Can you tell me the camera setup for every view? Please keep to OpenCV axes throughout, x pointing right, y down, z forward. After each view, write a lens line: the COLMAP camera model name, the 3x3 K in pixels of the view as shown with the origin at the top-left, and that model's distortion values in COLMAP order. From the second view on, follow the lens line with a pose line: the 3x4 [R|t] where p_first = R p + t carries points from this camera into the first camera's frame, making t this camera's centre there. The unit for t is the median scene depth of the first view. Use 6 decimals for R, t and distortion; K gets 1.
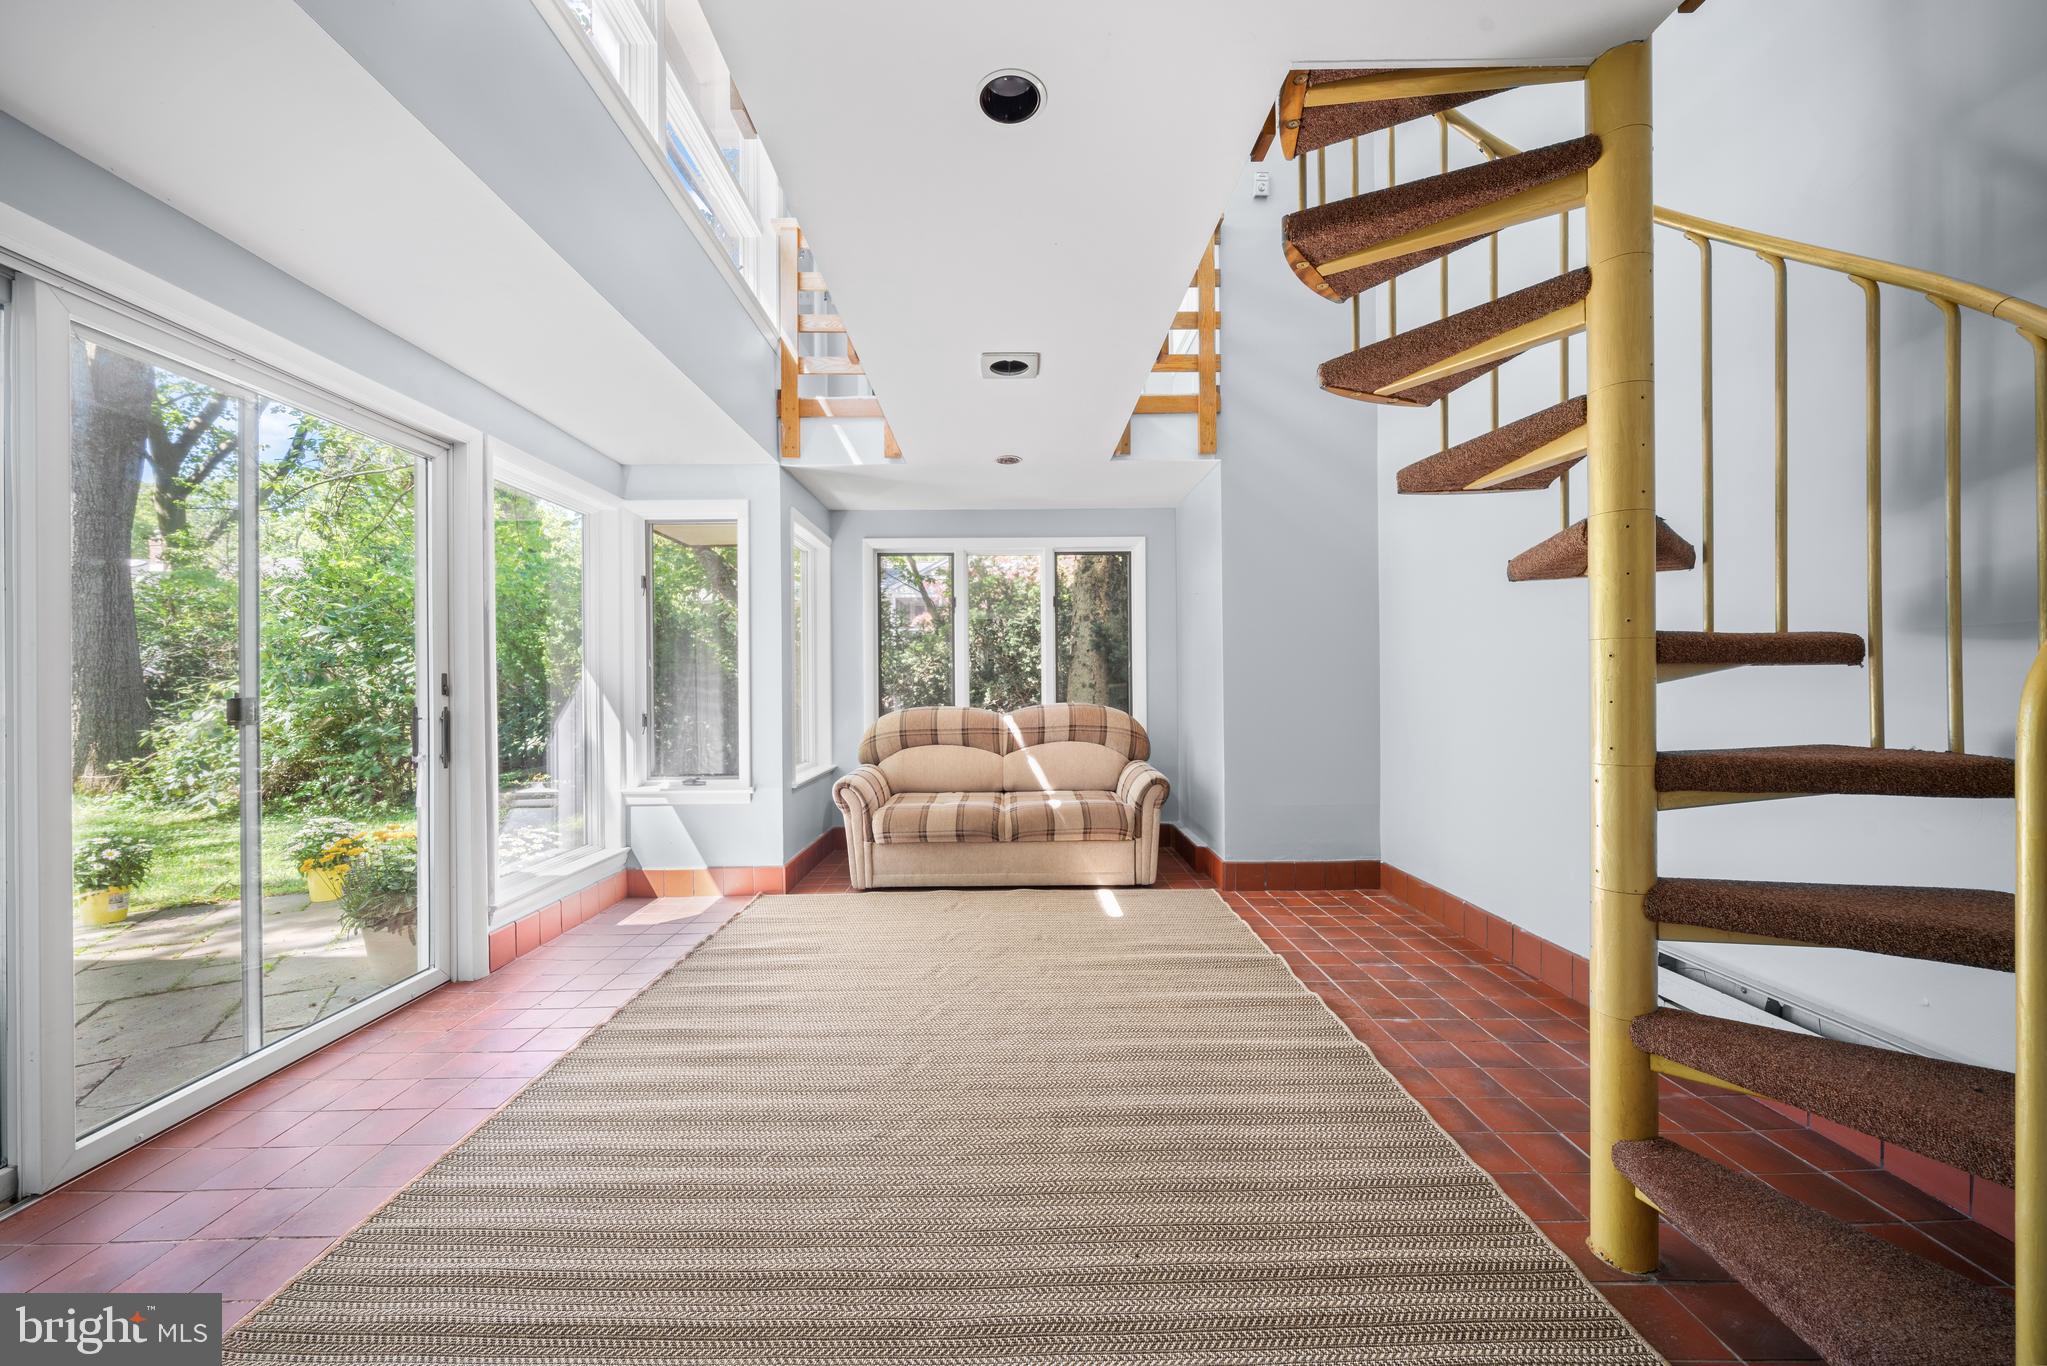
lens RADIAL K [[775.5, 0, 1023.4], [0, 775.5, 685.0], [0, 0, 1]] dist [-0.000052, -0.000004]
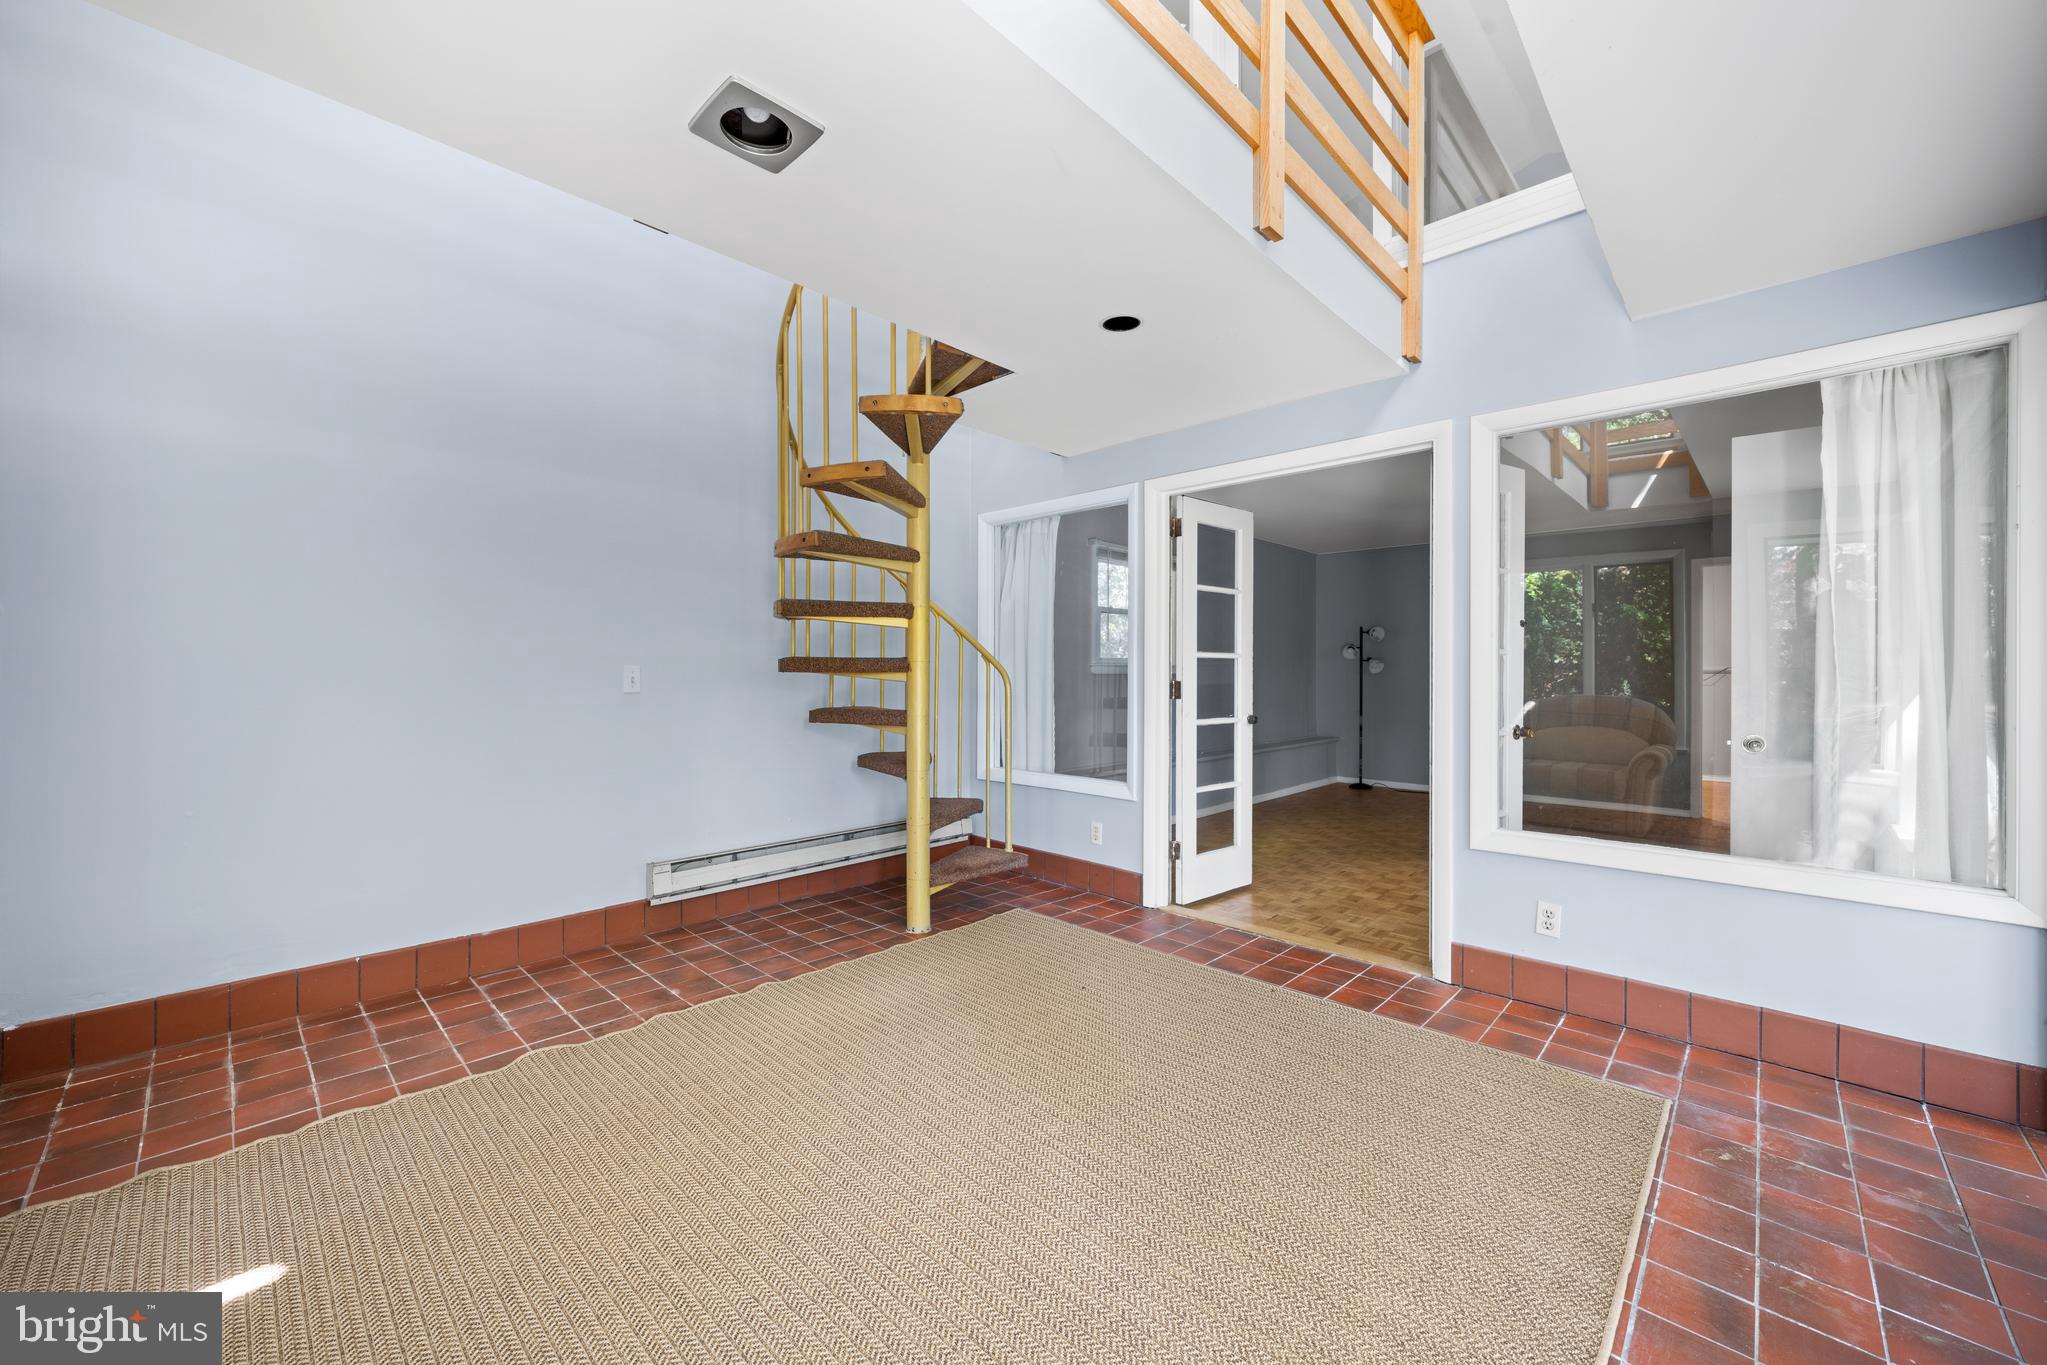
lens RADIAL K [[775.5, 0, 1025.6], [0, 775.5, 678.7], [0, 0, 1]] dist [-0.000052, -0.000004]
pose [[-0.721432, 0.003035, 0.692479, -0.508828], [0.004219, 0.999991, 0.000012, -0.001203], [-0.692473, 0.002930, -0.721438, 1.193374]]
